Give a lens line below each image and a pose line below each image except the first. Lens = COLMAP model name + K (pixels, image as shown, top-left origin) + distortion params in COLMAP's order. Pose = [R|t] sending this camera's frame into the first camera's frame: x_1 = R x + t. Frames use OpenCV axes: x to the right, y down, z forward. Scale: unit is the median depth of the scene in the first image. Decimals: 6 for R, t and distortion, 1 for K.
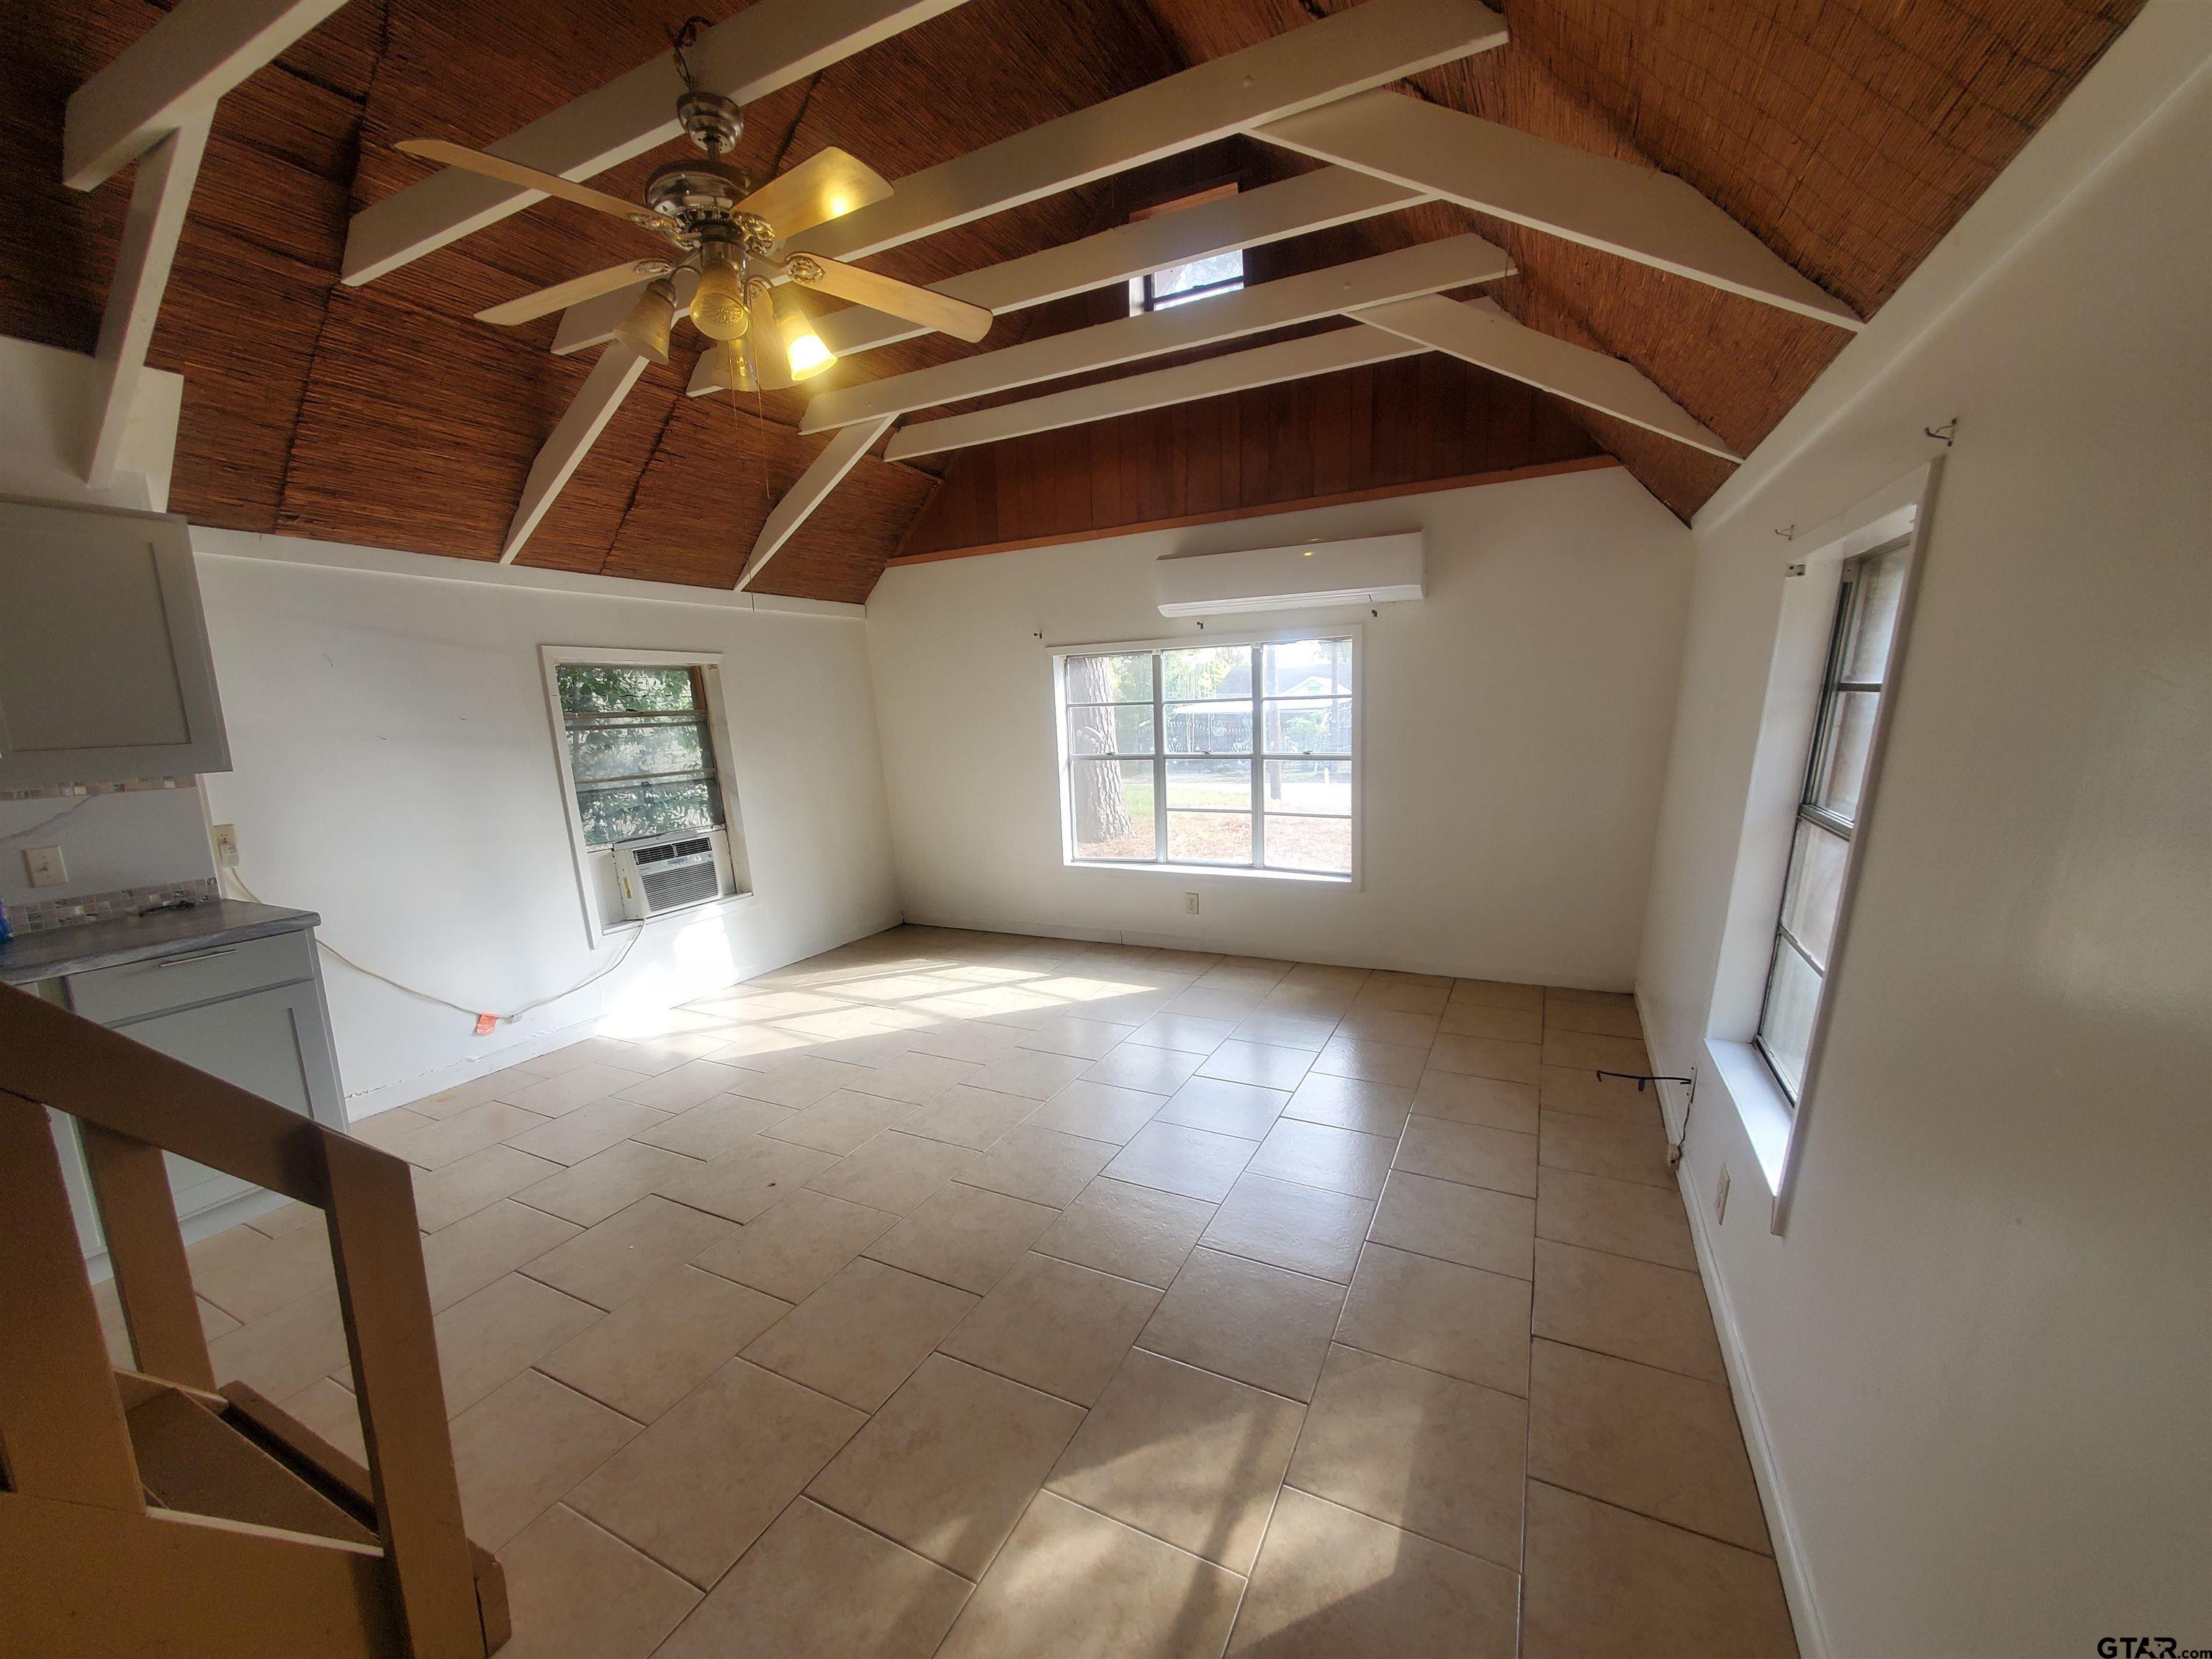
lens RADIAL K [[877.2, 0, 1098.9], [0, 877.2, 842.7], [0, 0, 1]] dist [0.000977, 0.000009]
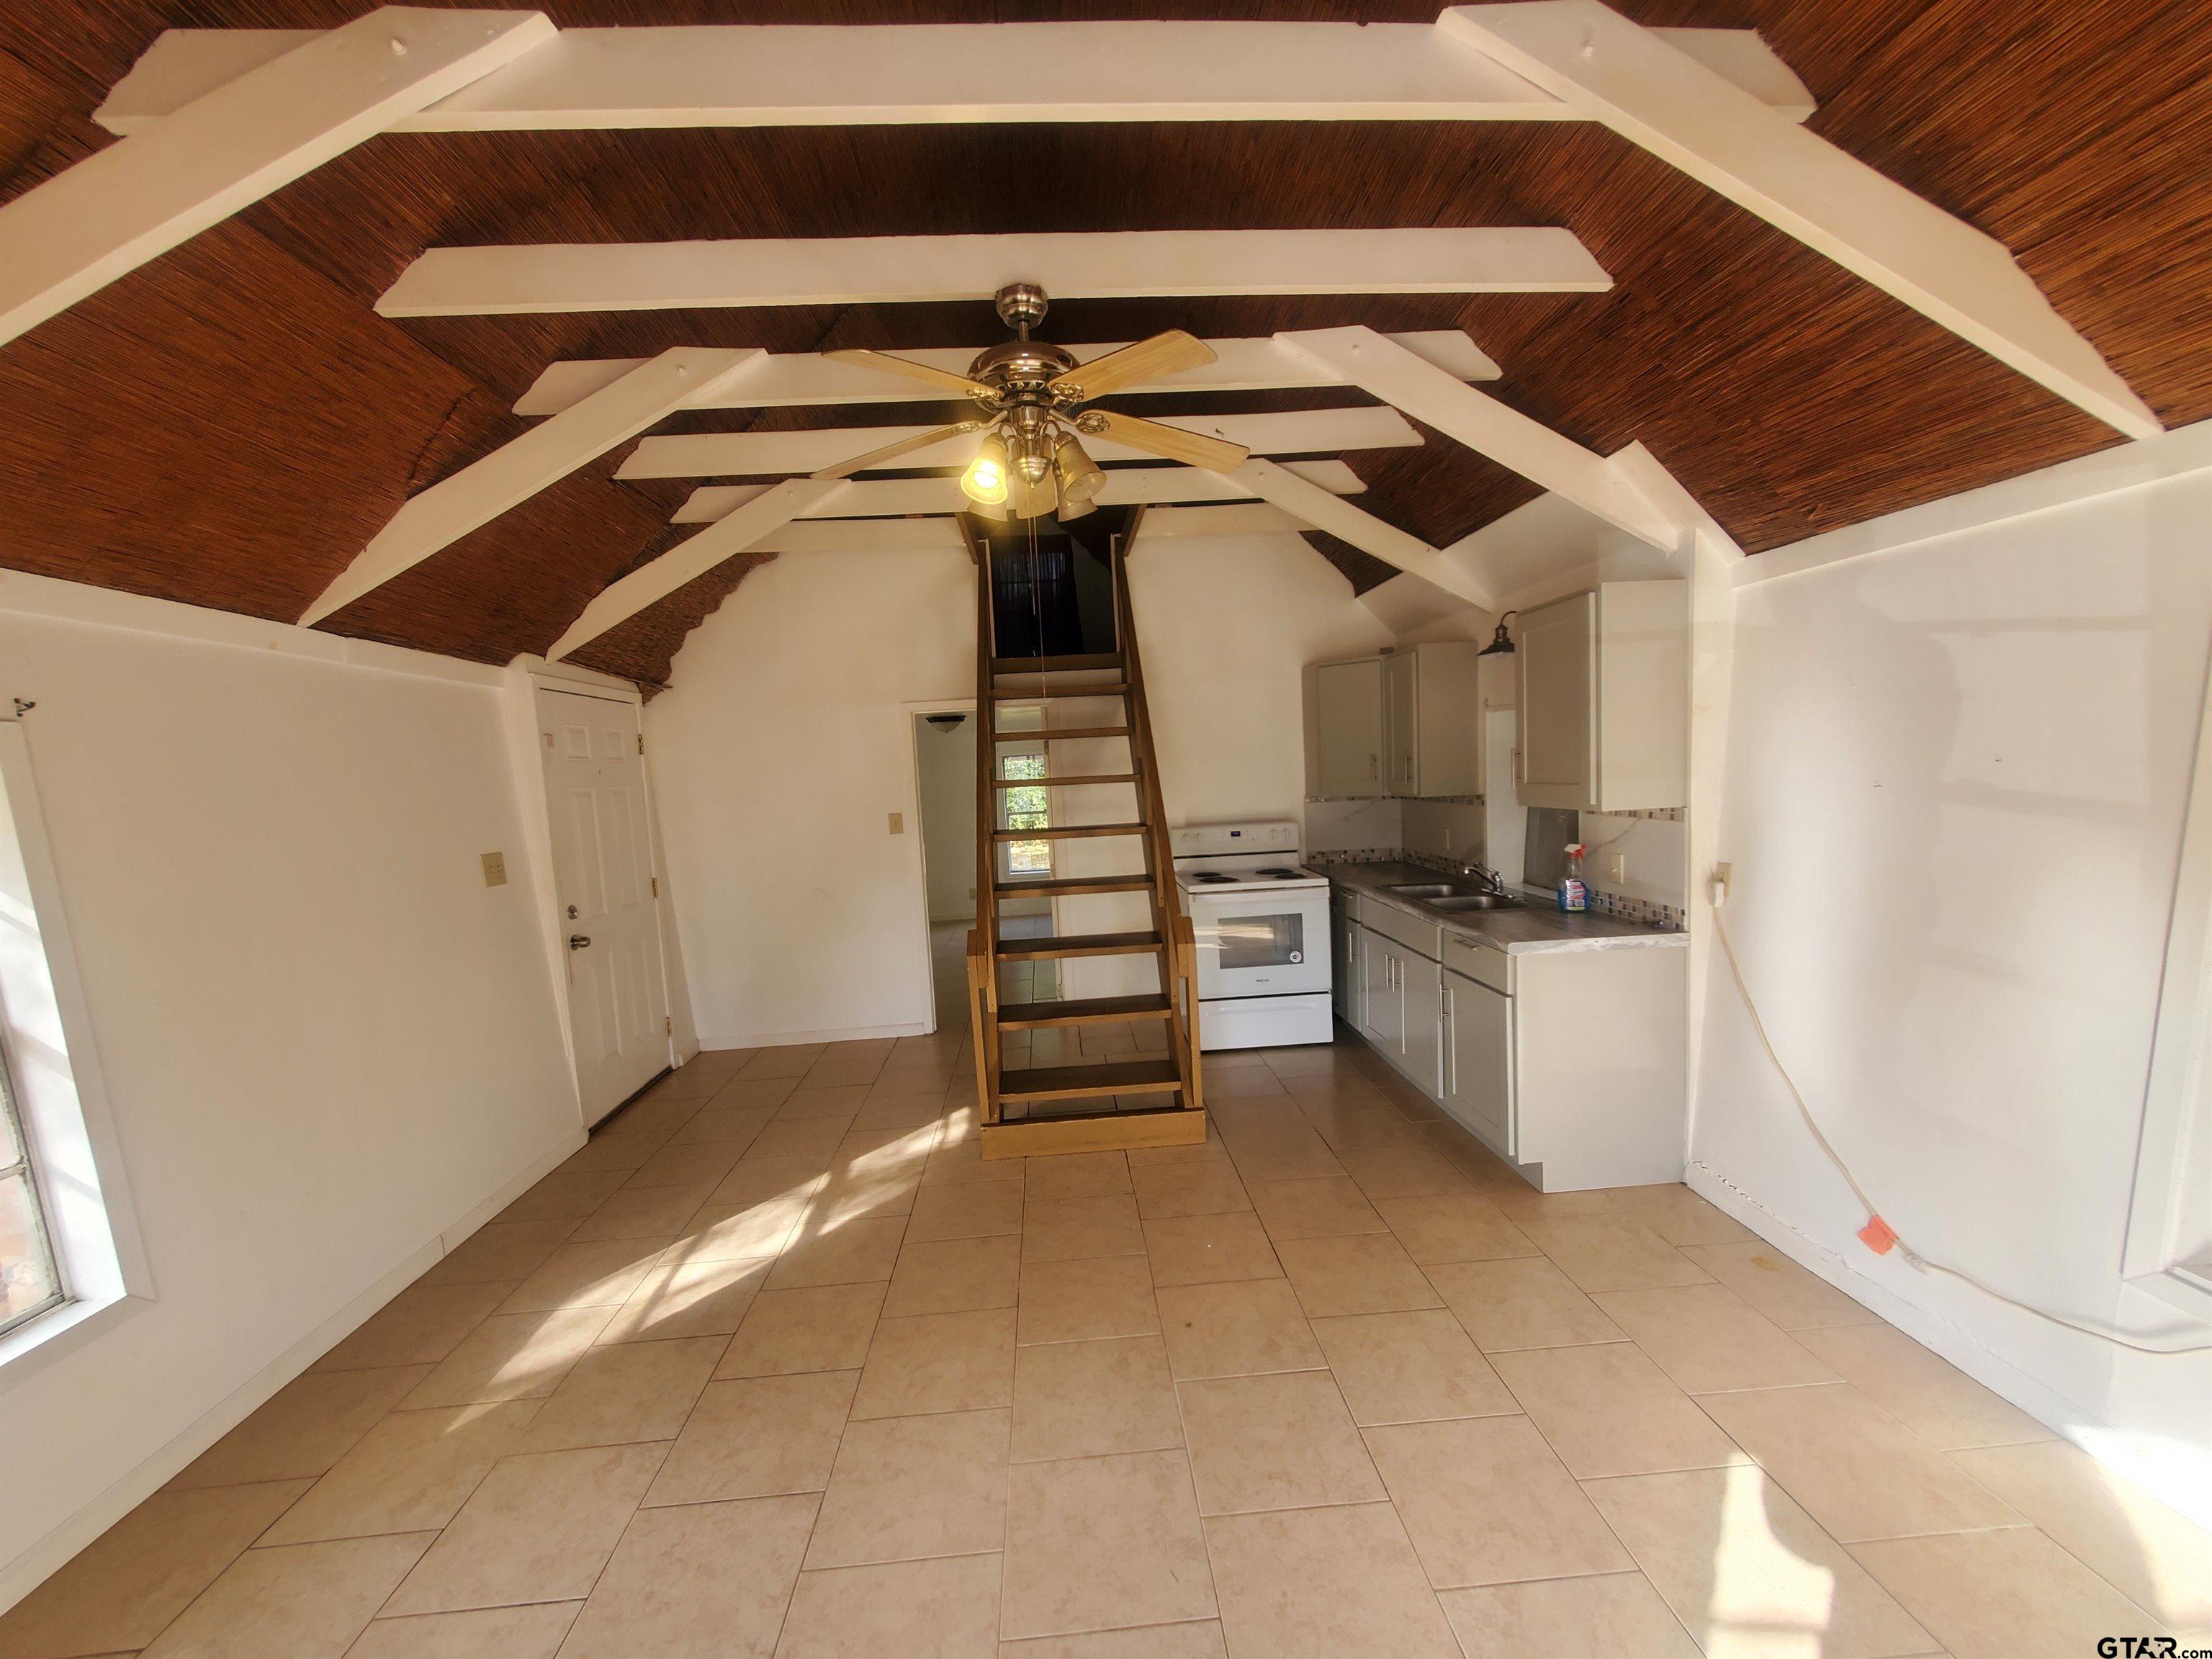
lens RADIAL K [[869.9, 0, 1100.4], [0, 869.9, 842.0], [0, 0, 1]] dist [-0.000064, -0.000113]
pose [[-0.856607, 0.120304, -0.501748, 0.055116], [-0.001930, 0.971684, 0.236275, -0.172071], [0.515965, 0.203363, -0.832120, 0.913326]]
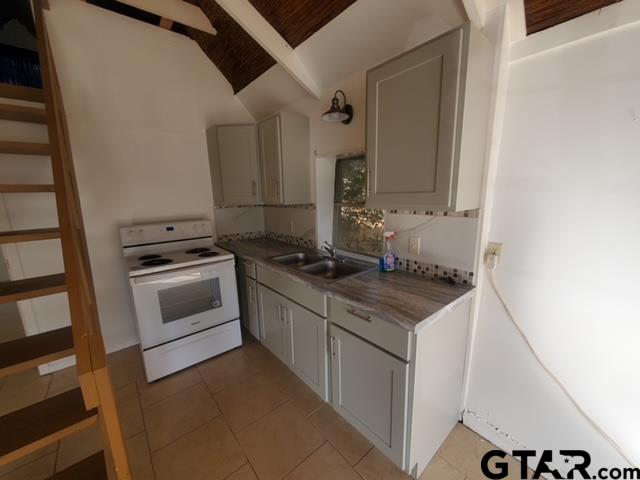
lens RADIAL K [[253.8, 0, 317.9], [0, 253.8, 243.8], [0, 0, 1]] dist [0.000977, 0.000009]
pose [[-0.388470, 0.225188, -0.893522, -0.292086], [-0.107023, 0.952091, 0.286478, -0.073242], [0.915225, 0.206916, -0.345758, 0.544042]]
